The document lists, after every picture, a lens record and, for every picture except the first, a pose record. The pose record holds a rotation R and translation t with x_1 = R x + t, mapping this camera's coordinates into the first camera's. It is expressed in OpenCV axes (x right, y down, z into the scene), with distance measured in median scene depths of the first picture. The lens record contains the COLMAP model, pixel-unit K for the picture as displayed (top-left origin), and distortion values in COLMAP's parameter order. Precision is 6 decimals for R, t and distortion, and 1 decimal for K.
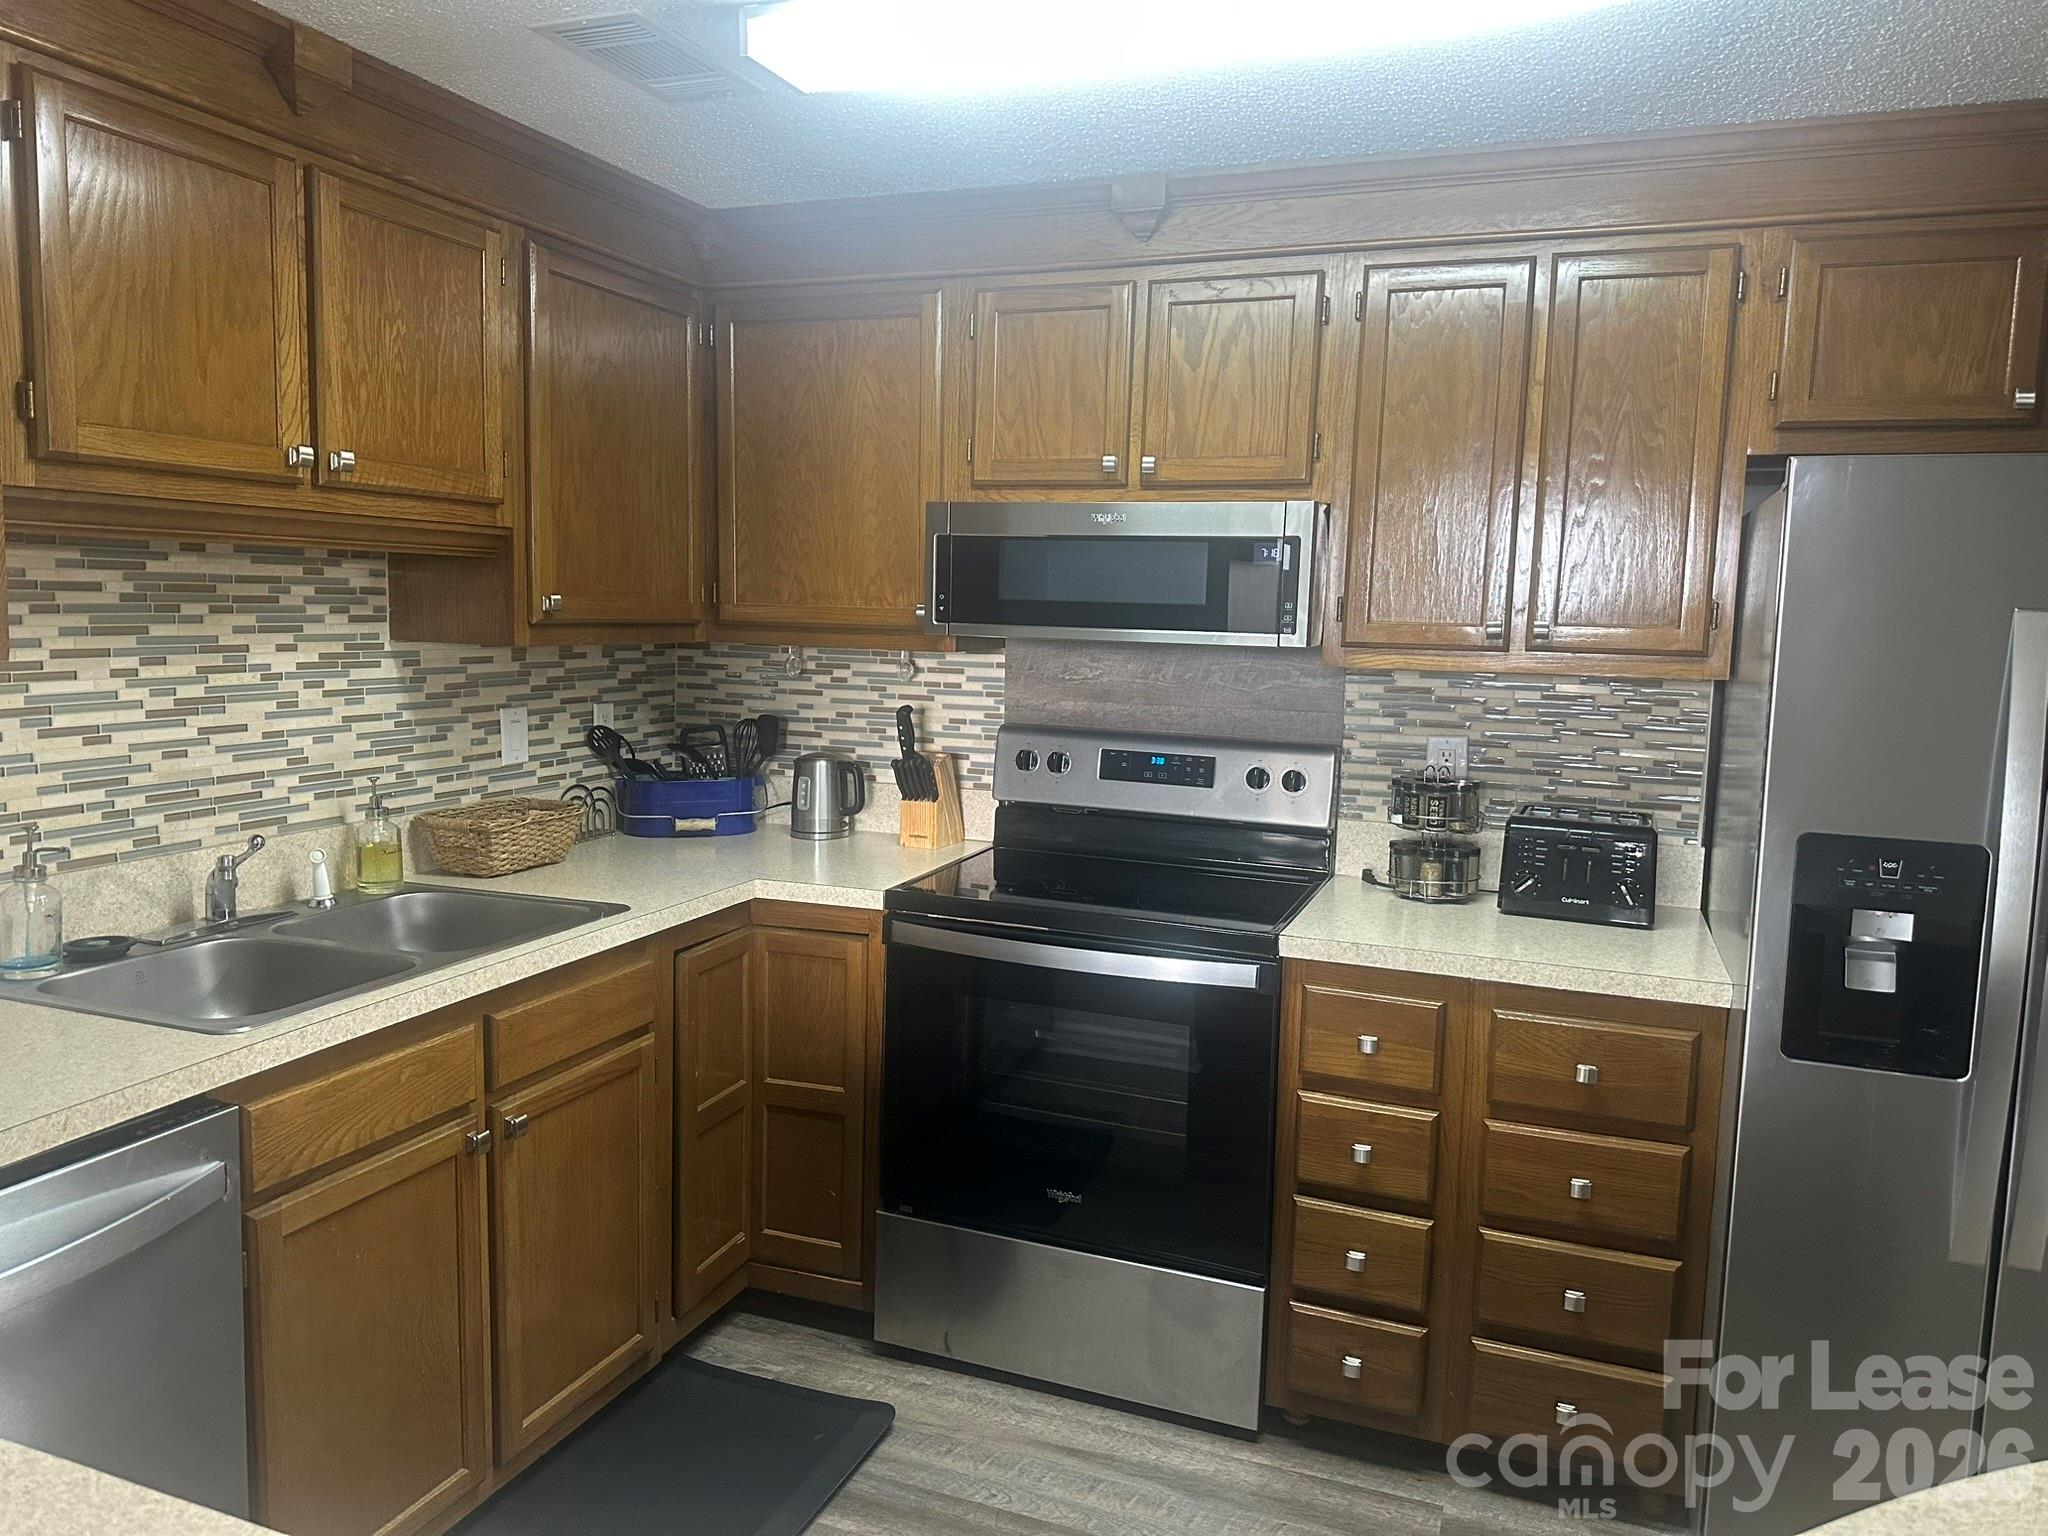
lens RADIAL K [[1460.4, 0, 1021.5], [0, 1460.4, 771.7], [0, 0, 1]] dist [0.066945, -0.079258]
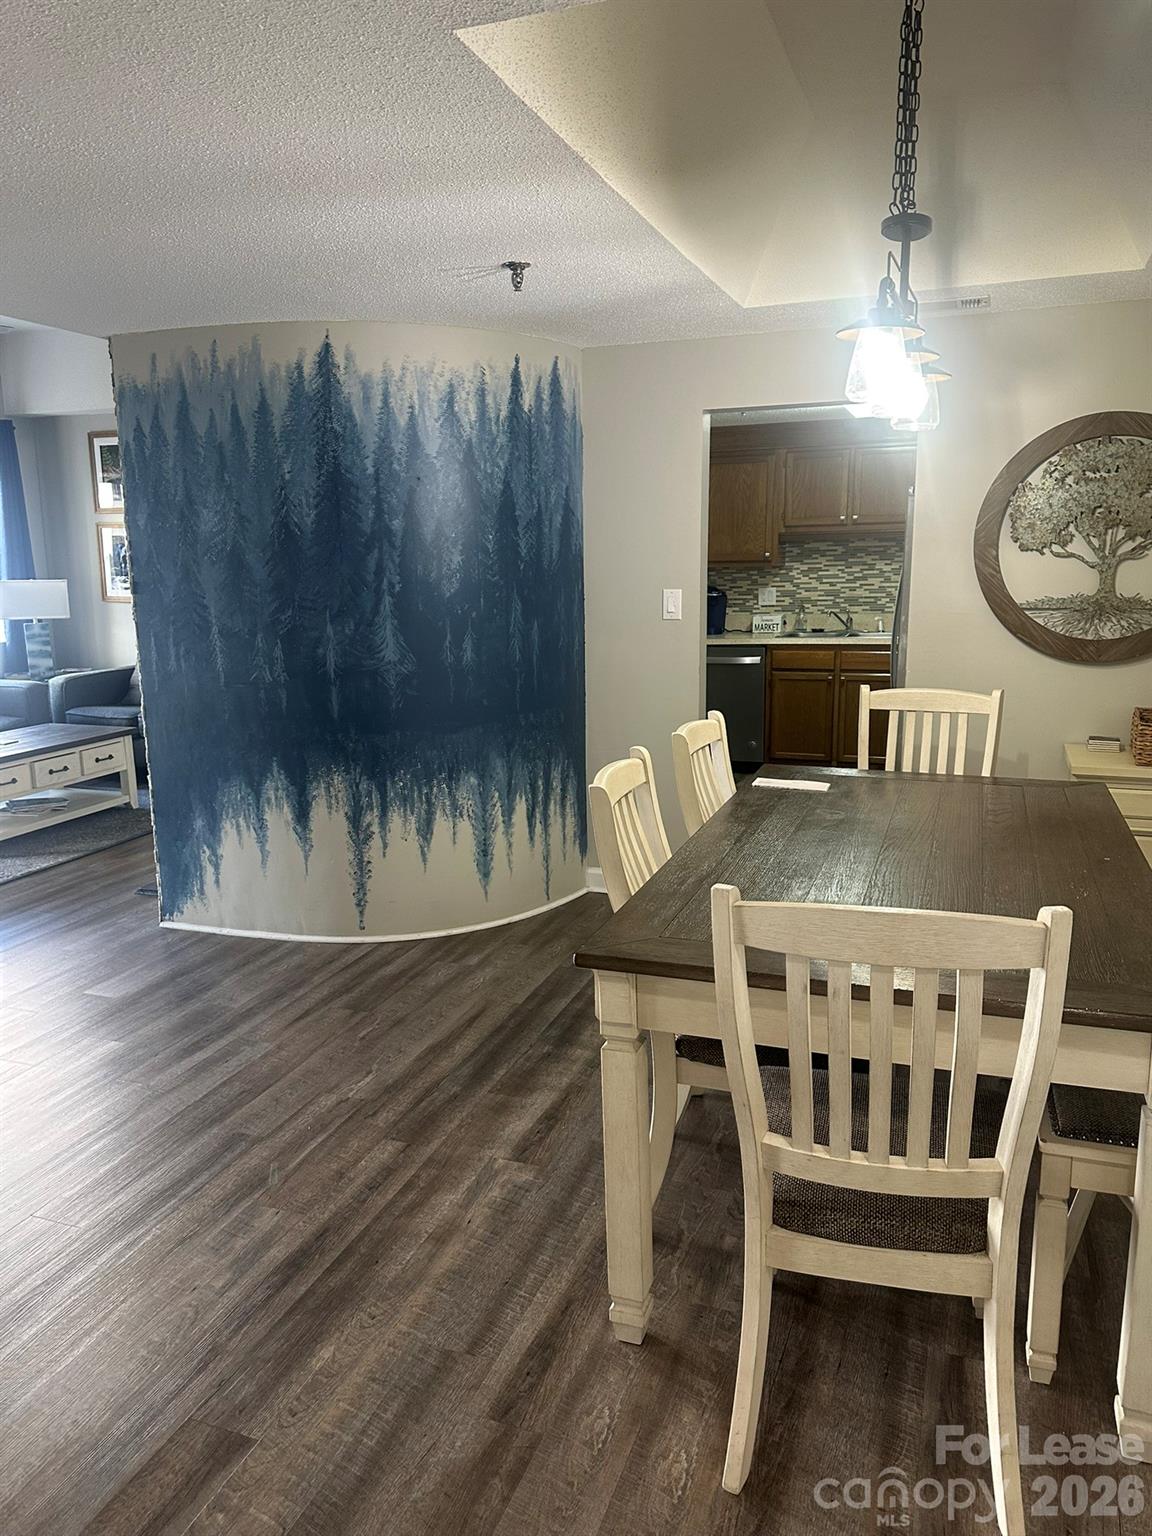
lens RADIAL K [[1095.3, 0, 574.9], [0, 1095.3, 751.8], [0, 0, 1]] dist [0.066945, -0.079258]
pose [[0.024987, 0.165691, -0.985861, 2.589424], [-0.089949, 0.982542, 0.162853, 0.001487], [0.995633, 0.084608, 0.039454, 0.136566]]
